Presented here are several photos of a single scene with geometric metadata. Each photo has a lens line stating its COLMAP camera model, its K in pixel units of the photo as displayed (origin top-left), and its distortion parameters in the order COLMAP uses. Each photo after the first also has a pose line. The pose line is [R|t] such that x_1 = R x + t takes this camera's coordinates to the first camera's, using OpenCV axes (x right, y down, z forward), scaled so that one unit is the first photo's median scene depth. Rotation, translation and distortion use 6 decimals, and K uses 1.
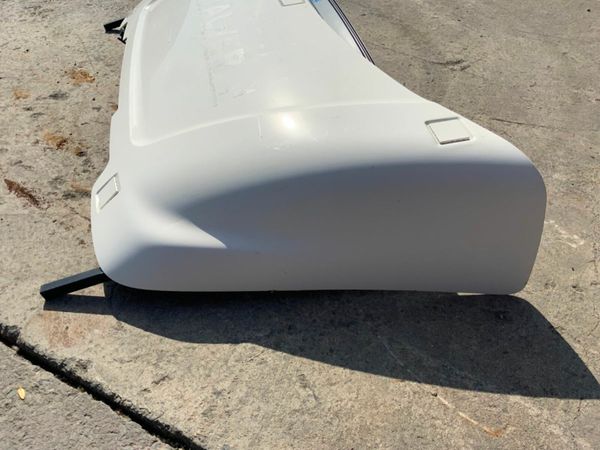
lens RADIAL K [[497.7, 0, 300.0], [0, 497.7, 225.0], [0, 0, 1]] dist [0.078921, -0.162133]
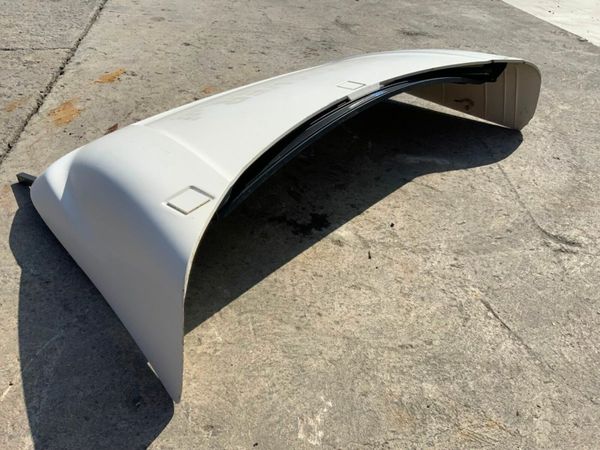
lens RADIAL K [[497.7, 0, 300.0], [0, 497.7, 225.0], [0, 0, 1]] dist [0.078921, -0.162133]
pose [[0.617685, 0.475357, -0.626499, 1.013491], [-0.566669, 0.821413, 0.064551, -0.316778], [0.545299, 0.315145, 0.776745, 0.346981]]
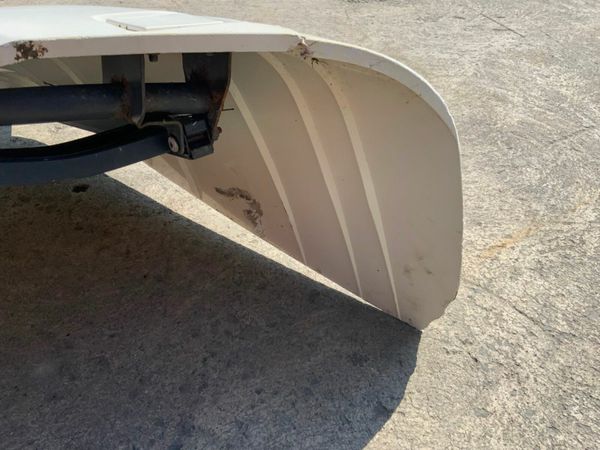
lens RADIAL K [[497.7, 0, 300.0], [0, 497.7, 225.0], [0, 0, 1]] dist [0.078921, -0.162133]
pose [[0.468455, 0.493333, -0.732920, 0.335916], [-0.565718, 0.804699, 0.180062, -1.142657], [0.678611, 0.330275, 0.656053, 1.916067]]
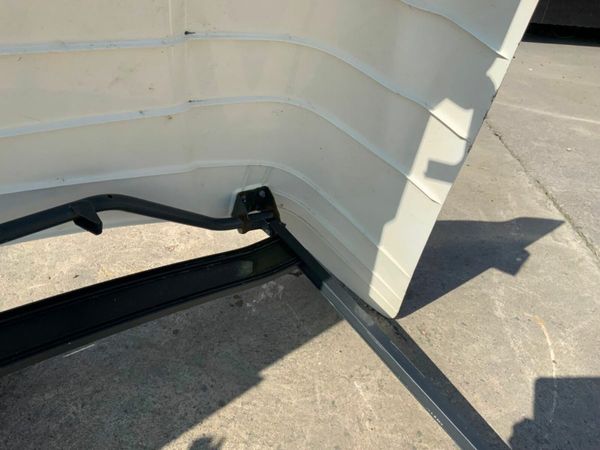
lens RADIAL K [[497.7, 0, 300.0], [0, 497.7, 225.0], [0, 0, 1]] dist [0.078921, -0.162133]
pose [[-0.494111, -0.538235, 0.682757, -0.039653], [0.502804, 0.463752, 0.729467, -0.767399], [-0.709255, 0.703731, 0.041481, 0.994247]]
